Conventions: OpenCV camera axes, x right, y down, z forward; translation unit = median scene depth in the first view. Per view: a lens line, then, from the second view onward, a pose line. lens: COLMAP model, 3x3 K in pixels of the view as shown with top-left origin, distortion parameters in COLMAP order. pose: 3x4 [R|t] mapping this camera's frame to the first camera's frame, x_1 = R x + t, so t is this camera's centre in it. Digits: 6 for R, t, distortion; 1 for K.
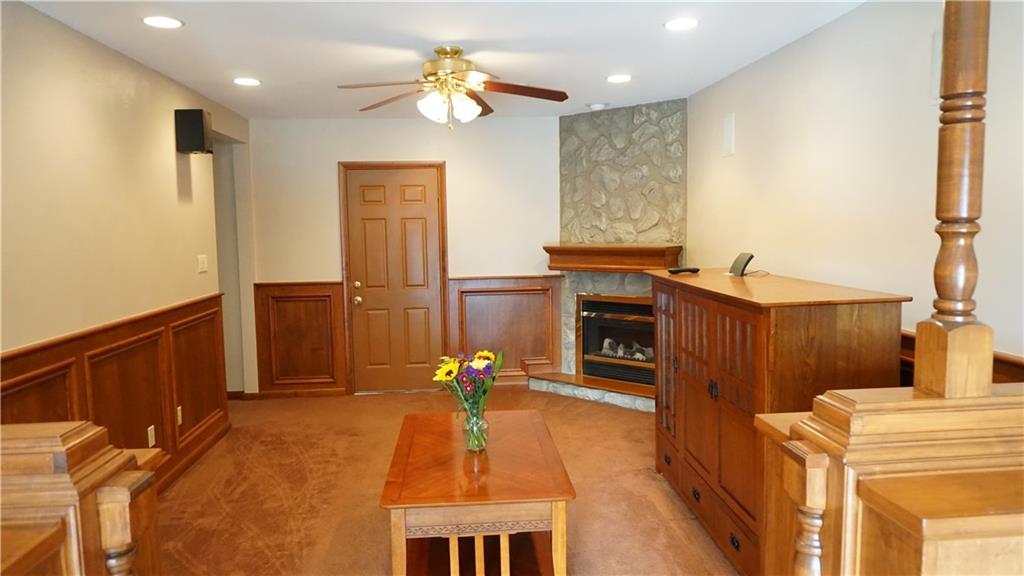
lens RADIAL K [[689.9, 0, 512.2], [0, 689.9, 286.9], [0, 0, 1]] dist [-0.037645, 0.001097]
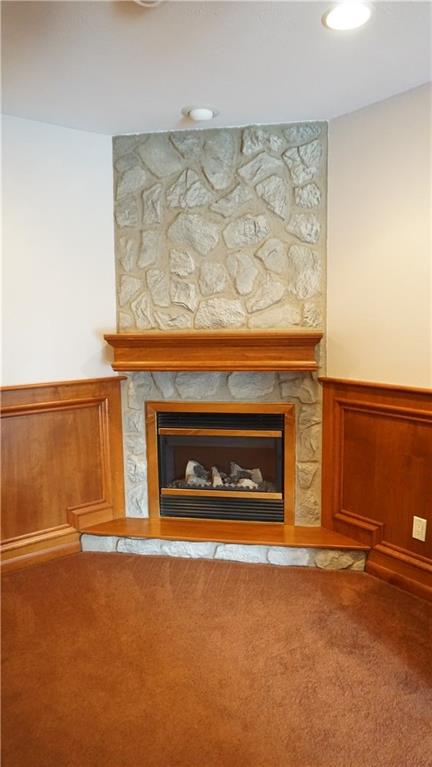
lens RADIAL K [[516.7, 0, 217.6], [0, 516.7, 385.3], [0, 0, 1]] dist [-0.037645, 0.001097]
pose [[0.844703, -0.062924, 0.531524, -0.125585], [0.045457, 0.997911, 0.045897, -0.029461], [-0.533302, -0.014608, 0.845799, 0.549225]]
